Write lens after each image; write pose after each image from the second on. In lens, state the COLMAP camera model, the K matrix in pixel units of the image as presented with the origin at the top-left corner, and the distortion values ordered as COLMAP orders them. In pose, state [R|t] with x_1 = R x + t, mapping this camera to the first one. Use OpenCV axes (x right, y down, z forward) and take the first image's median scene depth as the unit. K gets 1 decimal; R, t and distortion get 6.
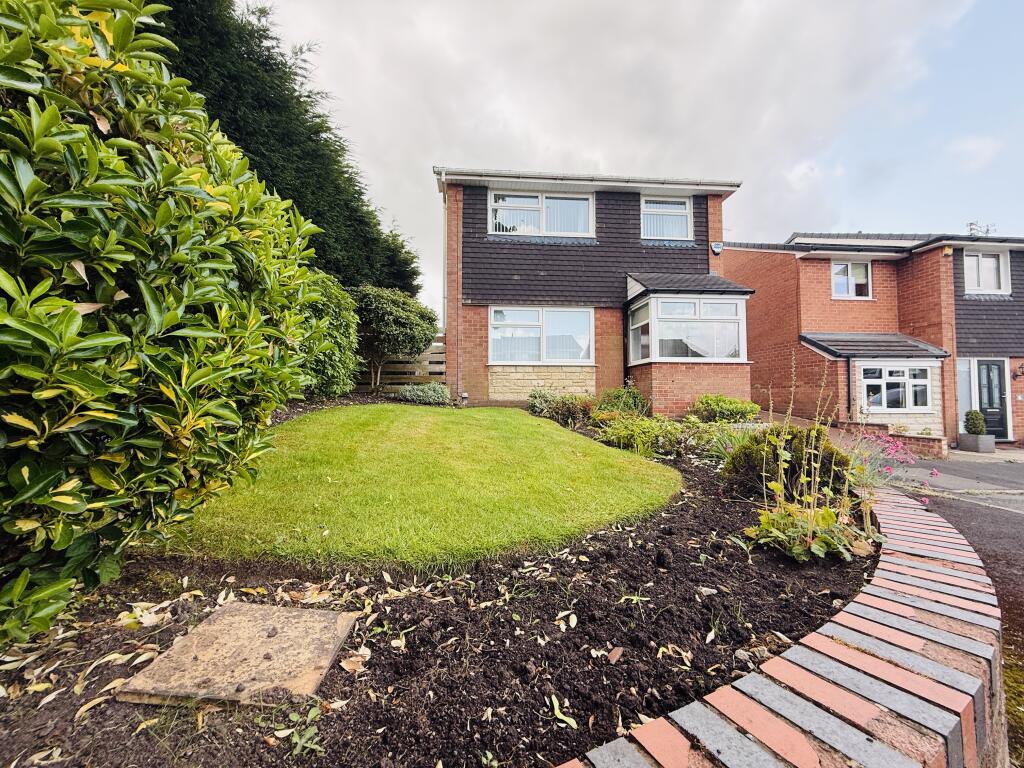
lens RADIAL K [[407.1, 0, 507.5], [0, 407.1, 381.0], [0, 0, 1]] dist [0.000392, 0.000226]
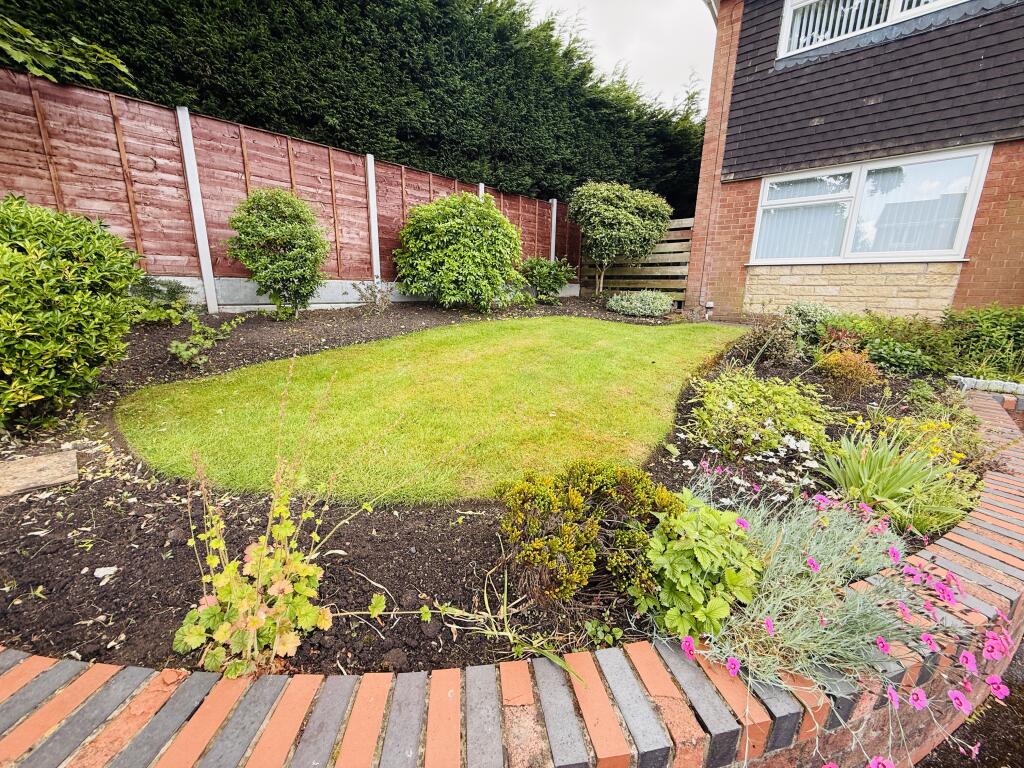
lens RADIAL K [[407.1, 0, 506.4], [0, 407.1, 382.6], [0, 0, 1]] dist [0.000392, 0.000226]
pose [[0.655783, 0.187742, -0.731233, 0.246539], [0.014552, 0.965262, 0.260879, -0.032122], [0.754809, -0.181721, 0.630270, 0.151151]]
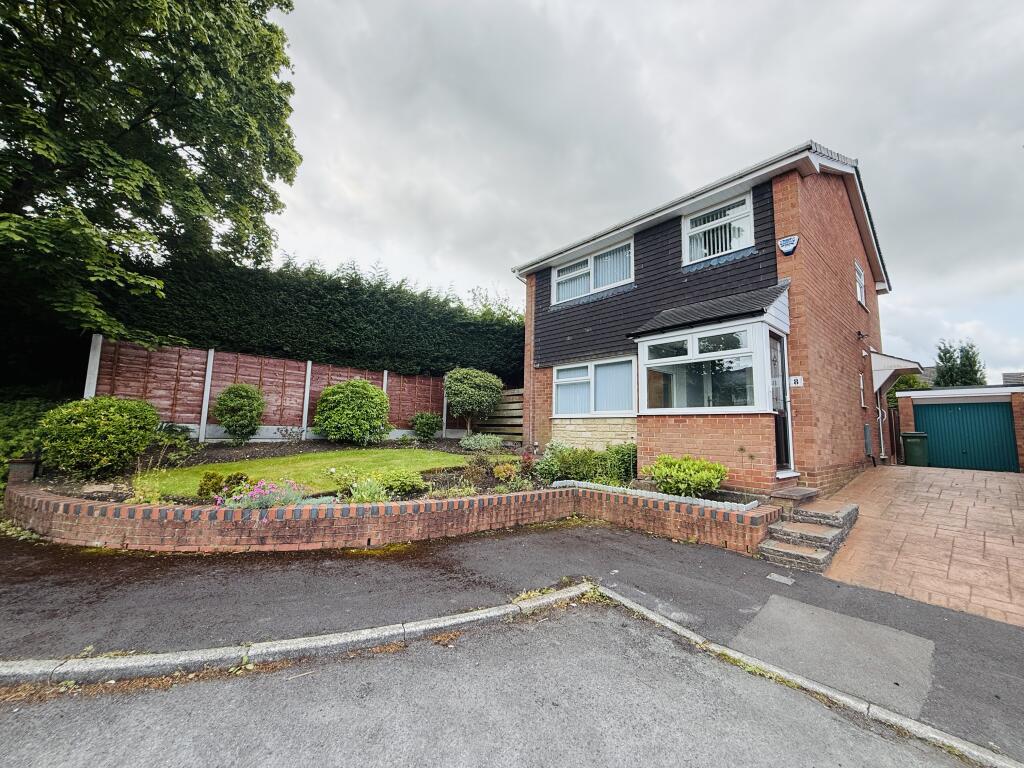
lens RADIAL K [[407.1, 0, 507.5], [0, 407.1, 381.0], [0, 0, 1]] dist [0.000392, 0.000226]
pose [[0.588847, -0.084179, -0.803849, 0.801530], [0.010190, 0.995256, -0.096758, -0.032939], [0.808180, 0.048784, 0.586911, 0.219394]]
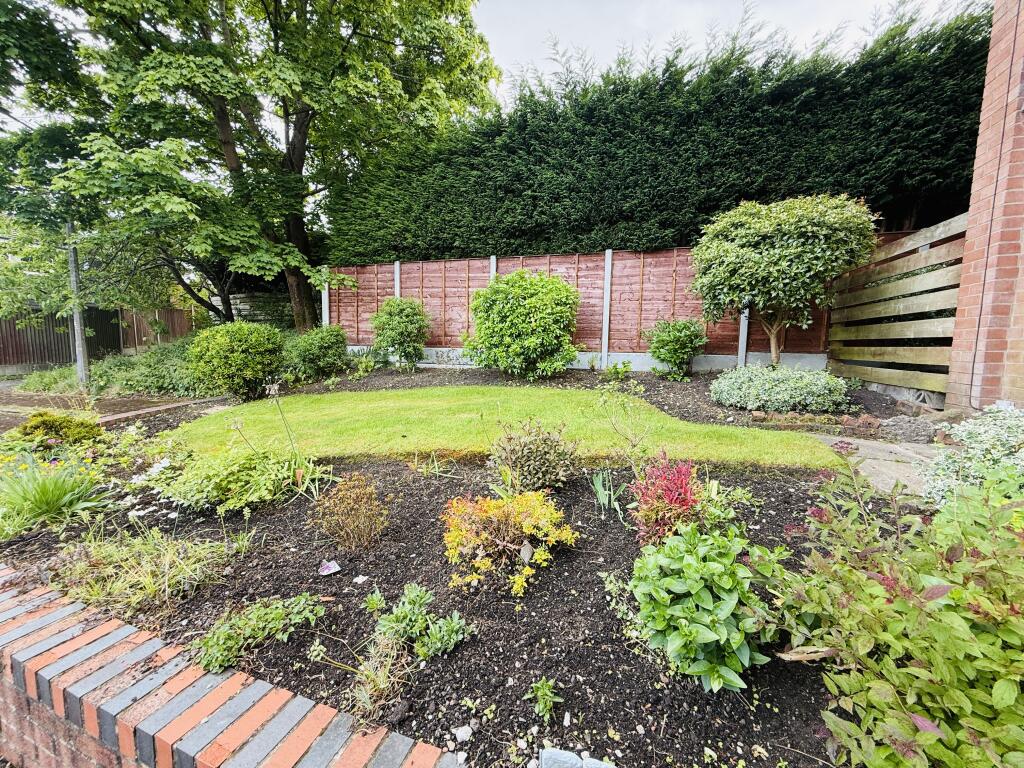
lens RADIAL K [[407.1, 0, 507.8], [0, 407.1, 381.8], [0, 0, 1]] dist [0.000392, 0.000226]
pose [[-0.405737, 0.081942, -0.910309, 0.340309], [0.024462, 0.996590, 0.078806, -0.020187], [0.913663, 0.009706, -0.406358, 0.756212]]
